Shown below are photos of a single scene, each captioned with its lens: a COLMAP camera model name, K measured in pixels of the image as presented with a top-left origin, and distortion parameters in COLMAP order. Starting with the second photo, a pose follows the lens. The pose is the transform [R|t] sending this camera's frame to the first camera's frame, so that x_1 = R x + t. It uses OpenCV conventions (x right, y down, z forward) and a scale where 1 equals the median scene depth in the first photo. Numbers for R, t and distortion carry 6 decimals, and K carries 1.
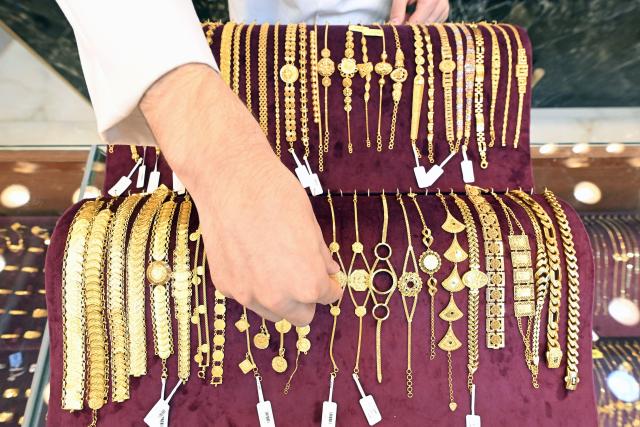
lens RADIAL K [[261.7, 0, 320.3], [0, 261.7, 213.2], [0, 0, 1]] dist [0.004045, -0.000078]
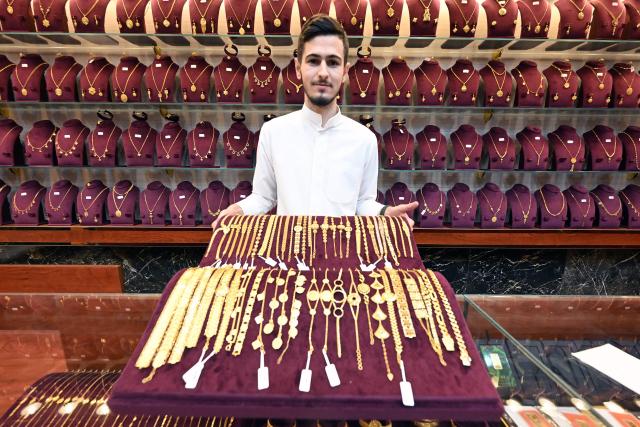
lens RADIAL K [[261.7, 0, 321.6], [0, 261.7, 213.0], [0, 0, 1]] dist [0.004045, -0.000078]
pose [[0.999705, -0.002960, -0.024098, 0.159696], [-0.016015, 0.665628, -0.746112, 1.228543], [0.018249, 0.746278, 0.665385, -0.670678]]
